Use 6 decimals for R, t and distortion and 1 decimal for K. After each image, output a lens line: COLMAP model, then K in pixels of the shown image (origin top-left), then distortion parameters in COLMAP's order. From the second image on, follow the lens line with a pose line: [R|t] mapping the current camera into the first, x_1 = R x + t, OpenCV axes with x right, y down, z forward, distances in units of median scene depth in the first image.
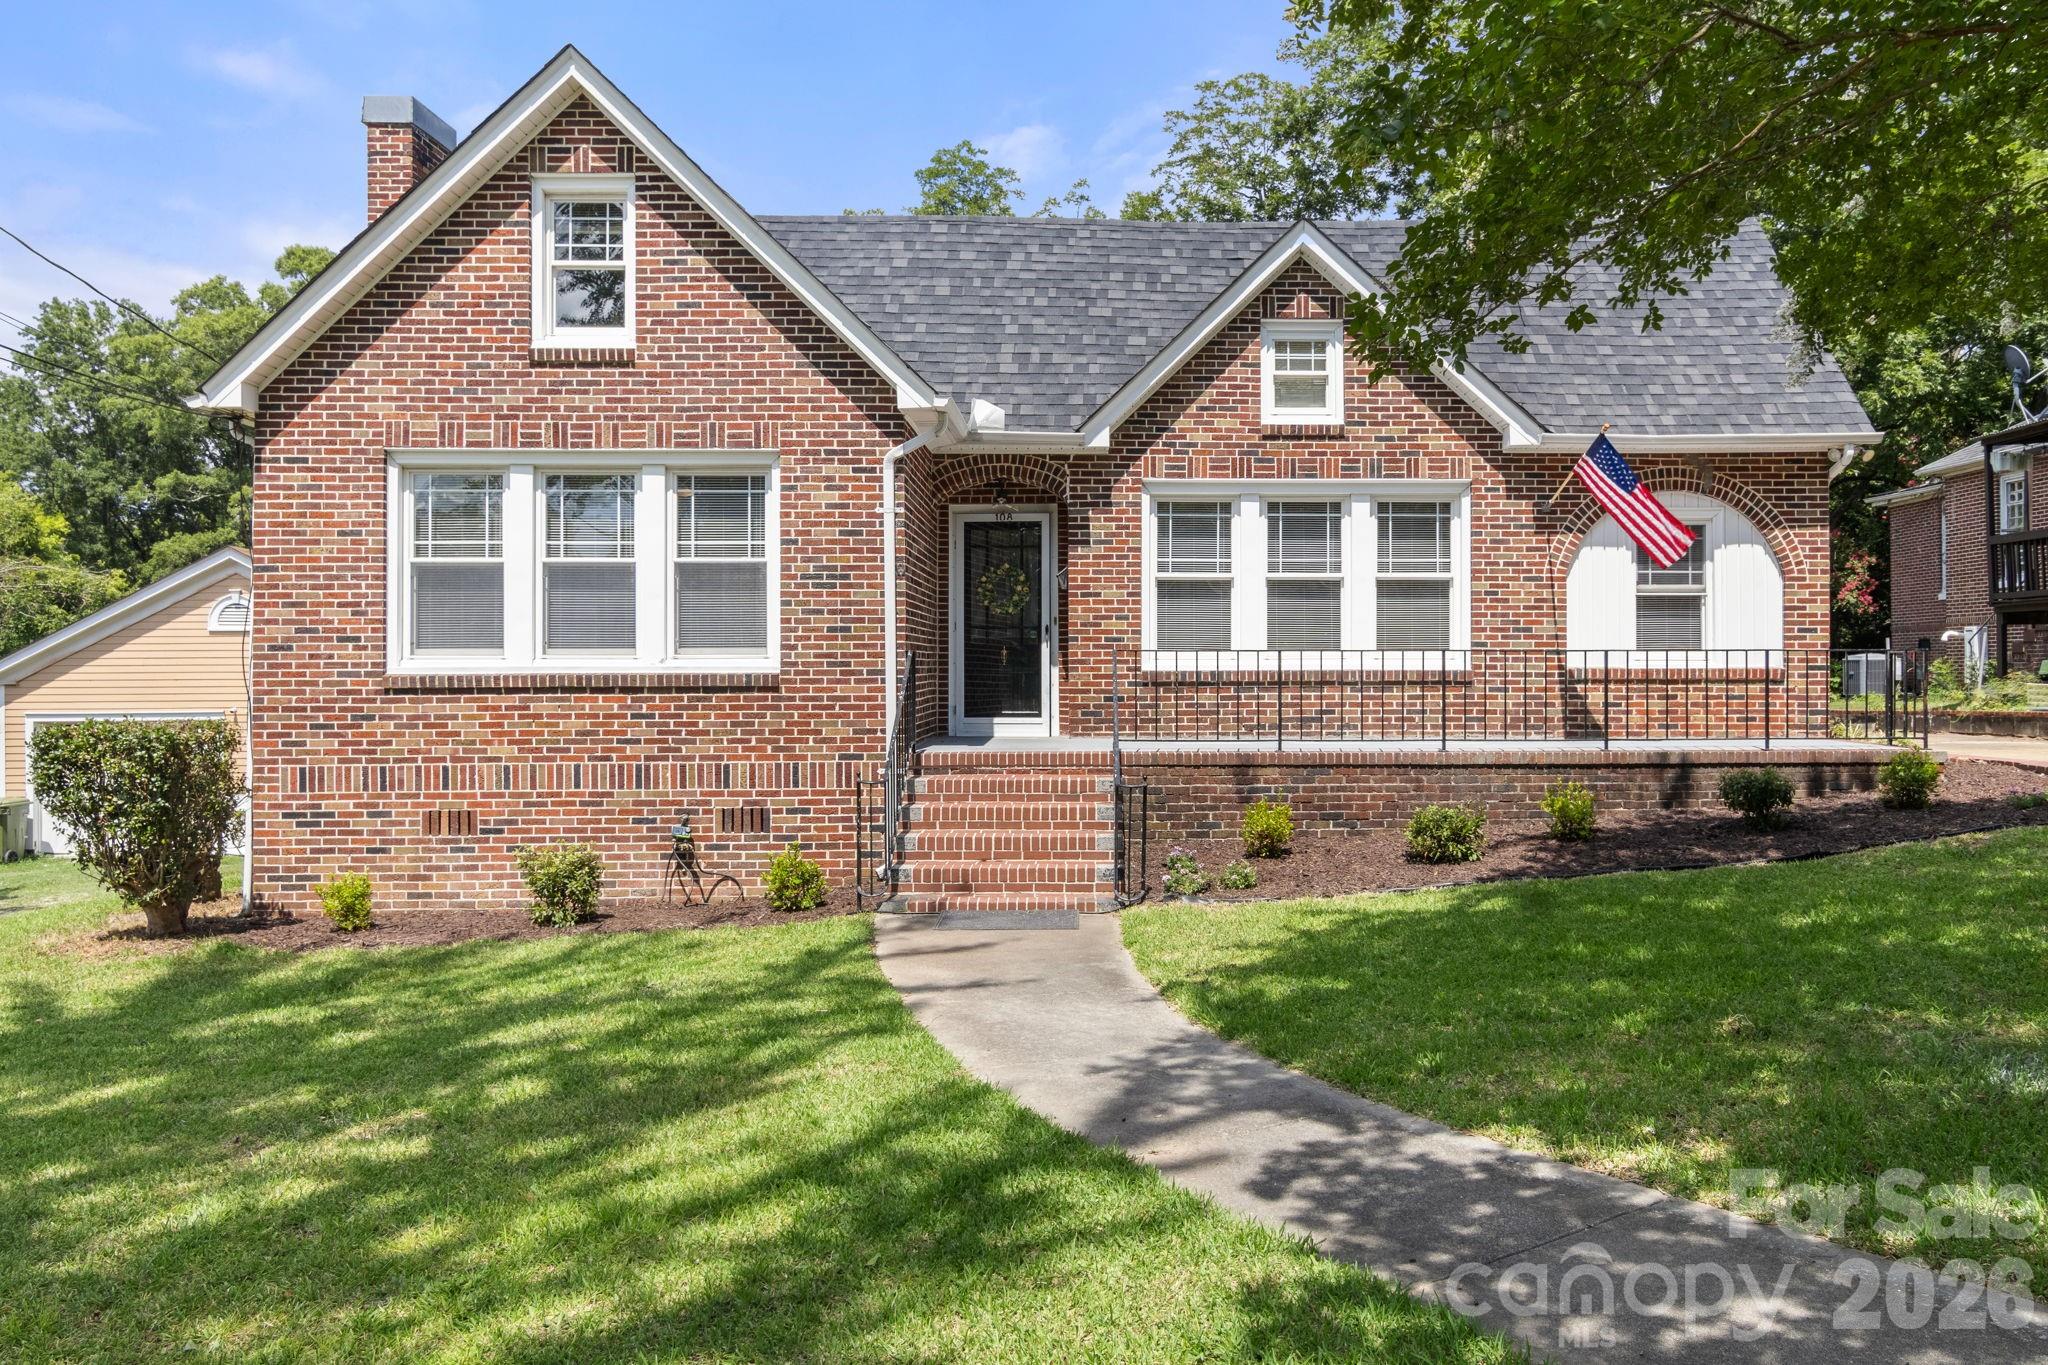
lens RADIAL K [[1663.3, 0, 1024.6], [0, 1663.3, 694.3], [0, 0, 1]] dist [0.001678, -0.002216]
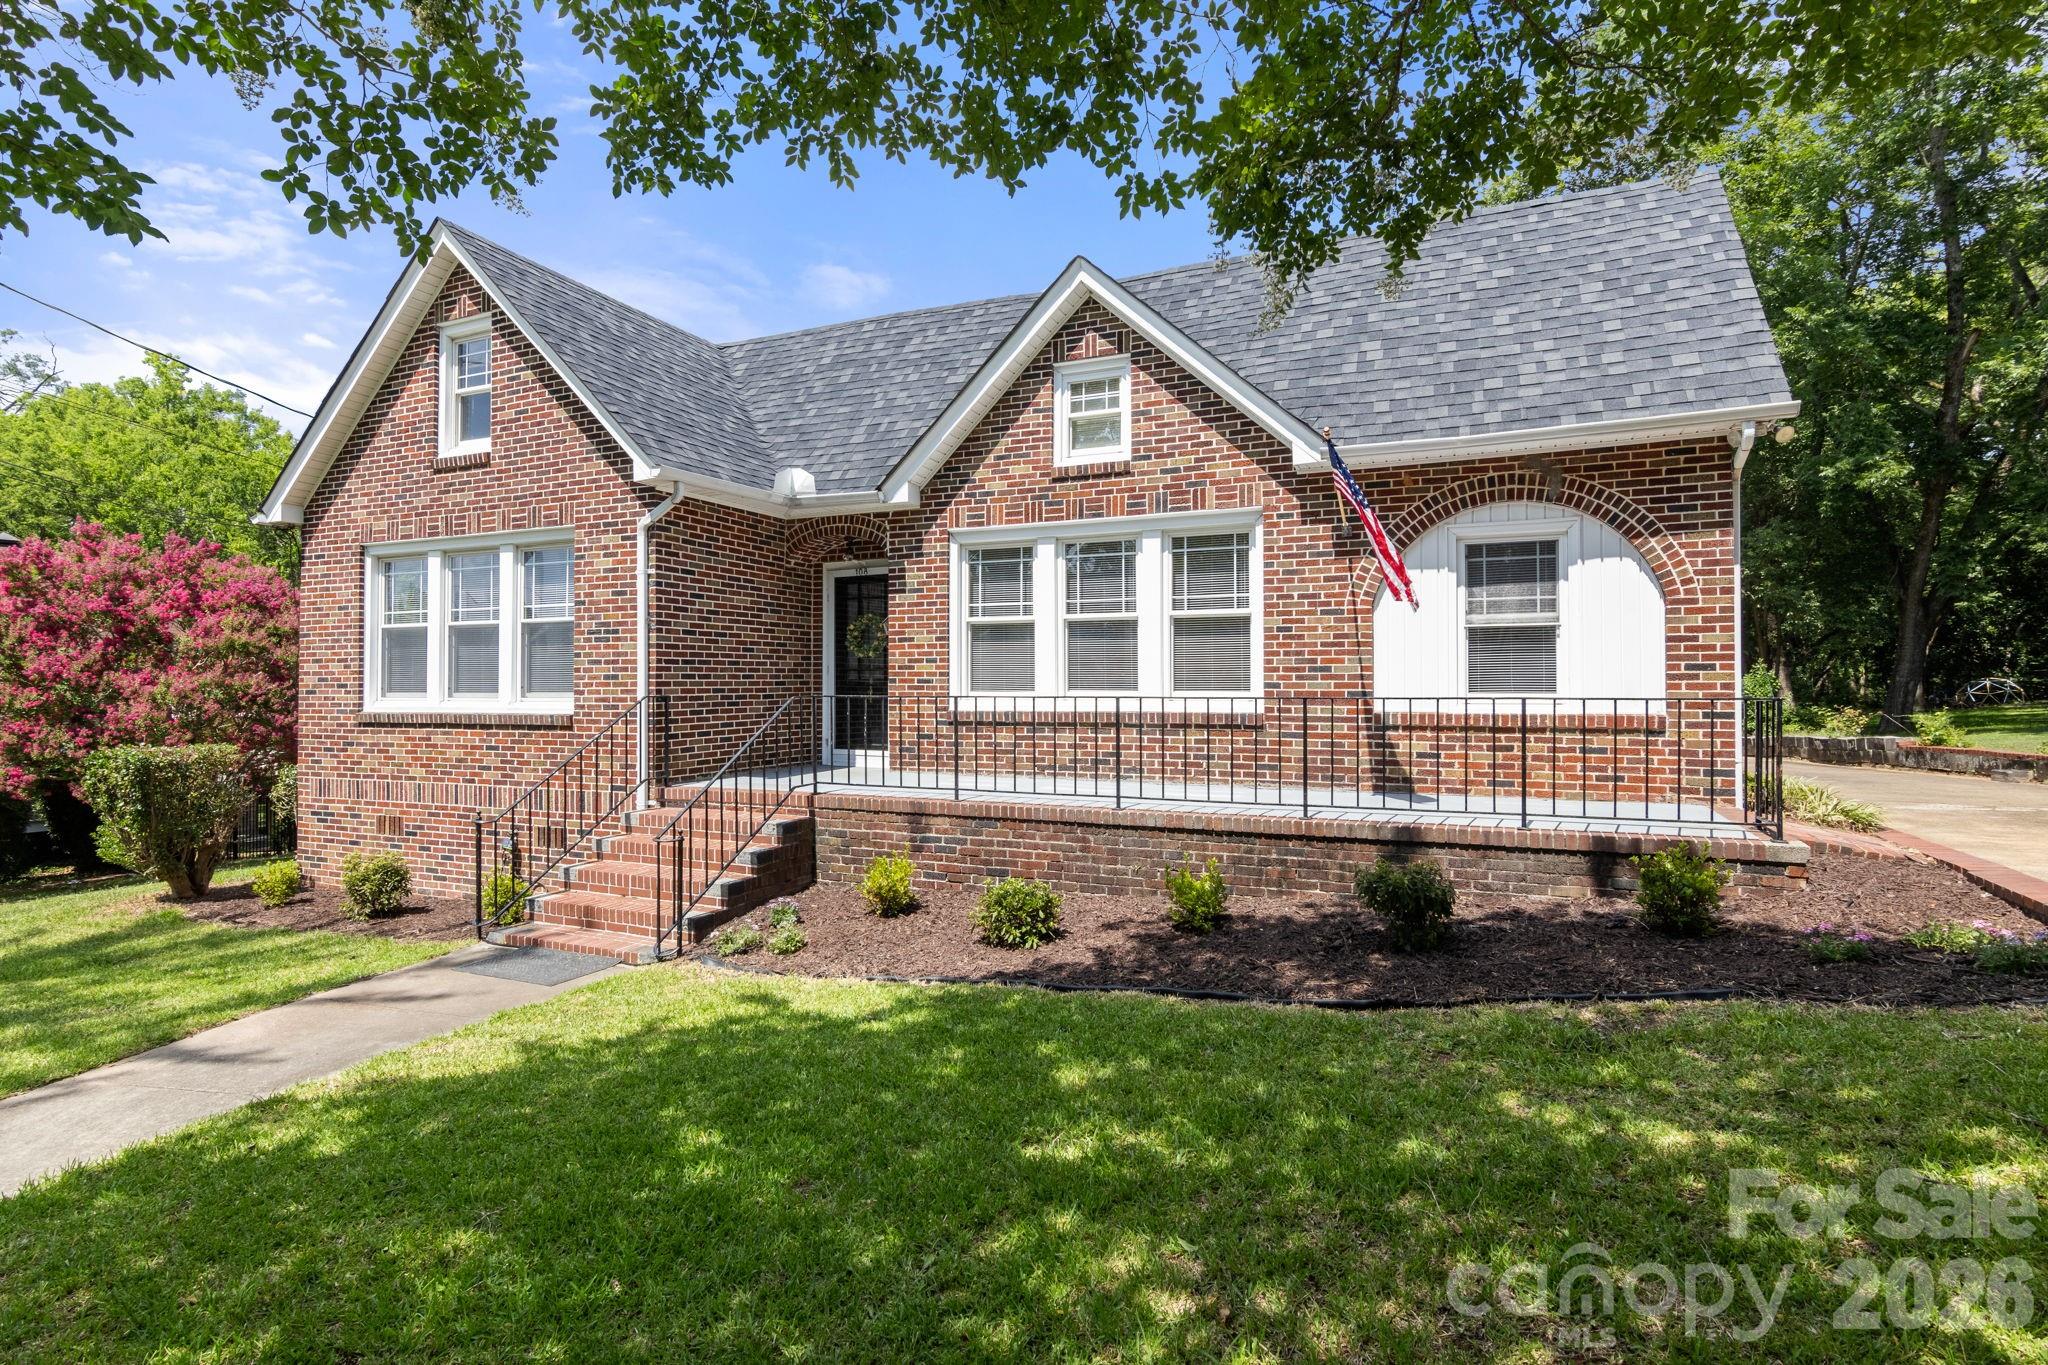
lens RADIAL K [[1070.8, 0, 1012.7], [0, 1070.8, 685.8], [0, 0, 1]] dist [-0.002102, 0.000074]
pose [[0.887583, -0.000039, -0.460648, 0.419087], [-0.003581, 0.999969, -0.006984, -0.025209], [0.460634, 0.007849, 0.887556, 0.411631]]
